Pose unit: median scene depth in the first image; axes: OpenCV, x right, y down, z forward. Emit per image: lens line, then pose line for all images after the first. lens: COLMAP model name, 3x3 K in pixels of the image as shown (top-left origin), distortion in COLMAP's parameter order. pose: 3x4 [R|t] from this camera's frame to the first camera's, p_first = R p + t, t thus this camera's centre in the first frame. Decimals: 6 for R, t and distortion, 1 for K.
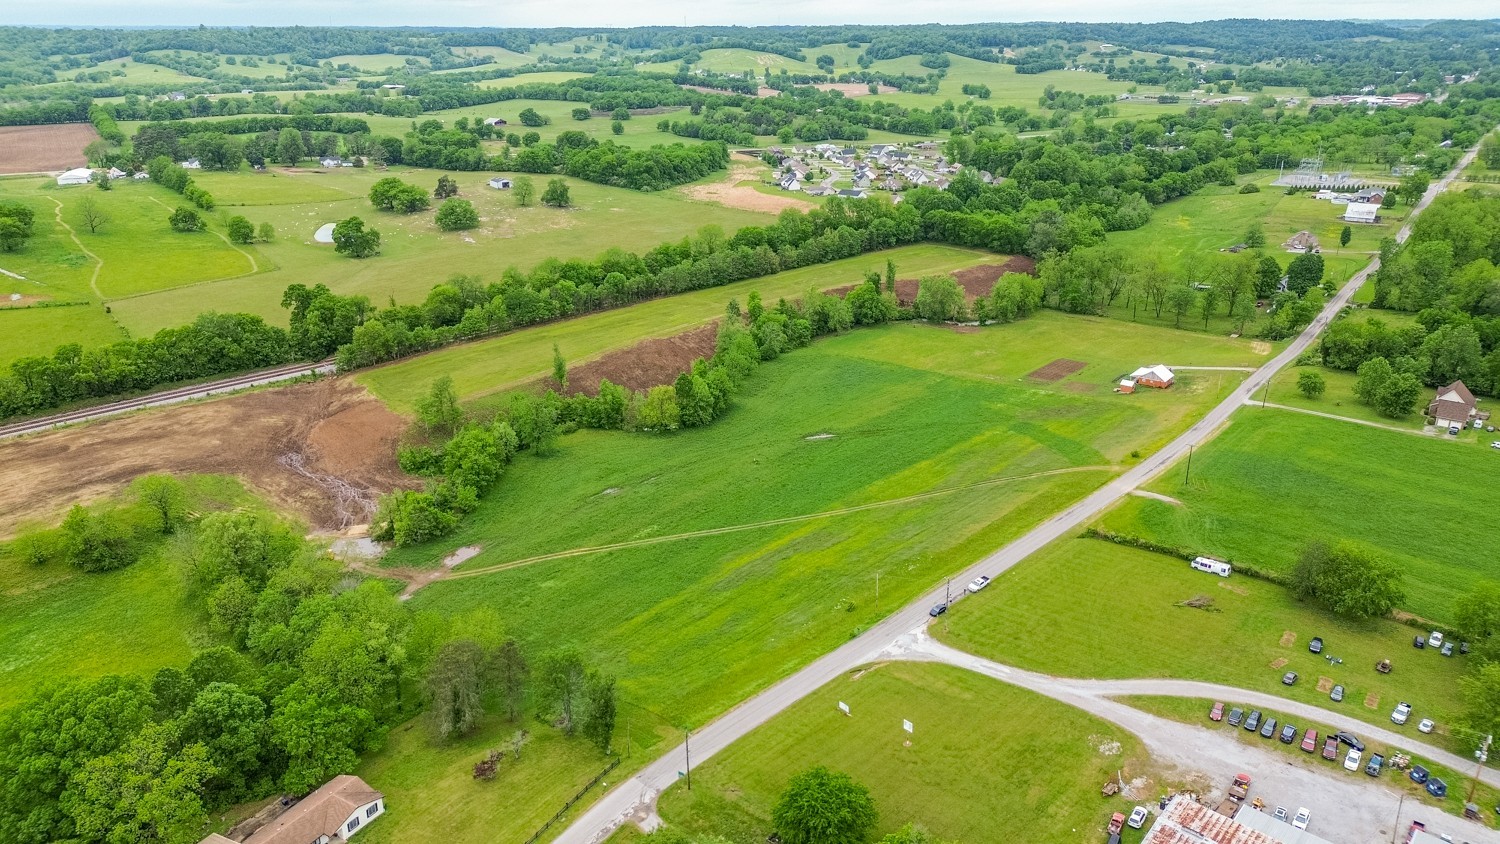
lens RADIAL K [[1048.8, 0, 741.2], [0, 1048.8, 426.3], [0, 0, 1]] dist [0.085513, -0.096132]
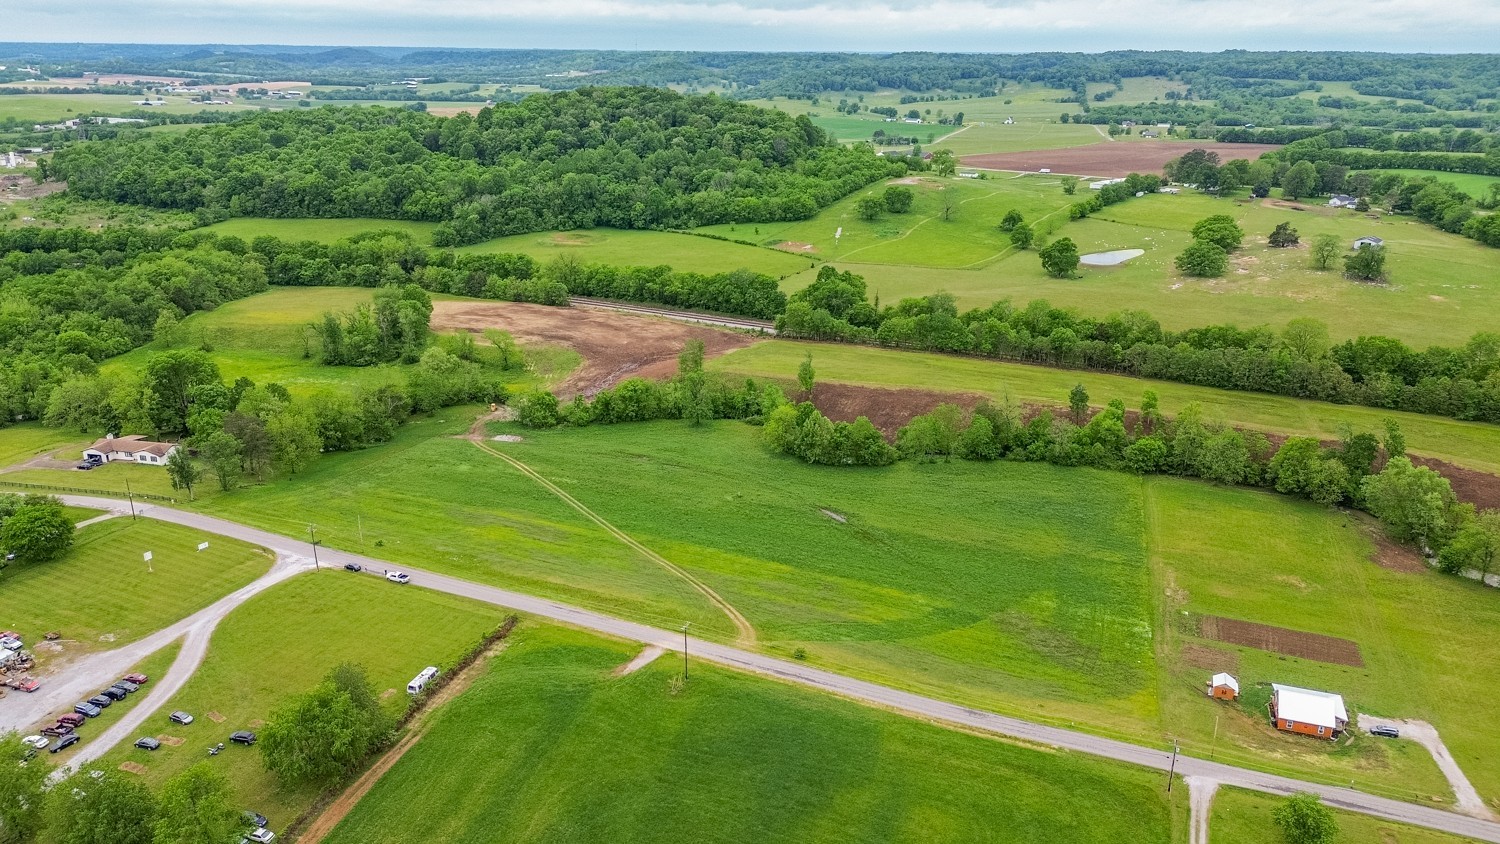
lens RADIAL K [[1083.5, 0, 748.8], [0, 1083.5, 427.8], [0, 0, 1]] dist [0.083722, -0.095861]
pose [[0.326601, 0.315950, -0.890790, 0.775261], [-0.343898, 0.917598, 0.199370, -0.197947], [0.880378, 0.241227, 0.408343, 0.511815]]
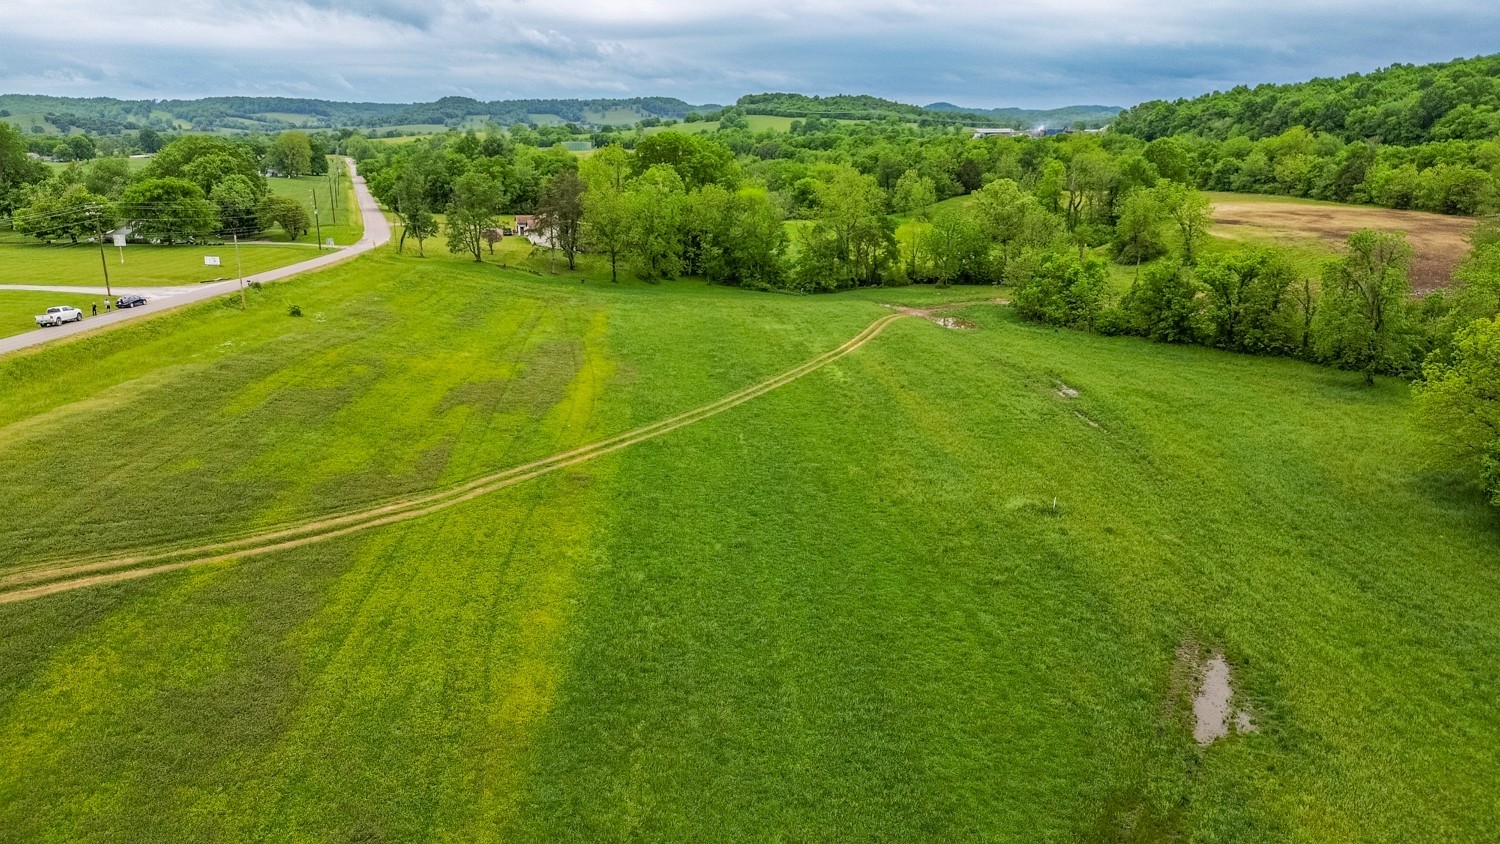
lens RADIAL K [[1056.0, 0, 748.1], [0, 1056.0, 419.9], [0, 0, 1]] dist [0.063212, -0.060674]
pose [[-0.682362, 0.206930, -0.701115, 0.231052], [-0.250662, 0.834718, 0.490320, -0.092718], [0.686695, 0.510319, -0.517710, 0.944834]]
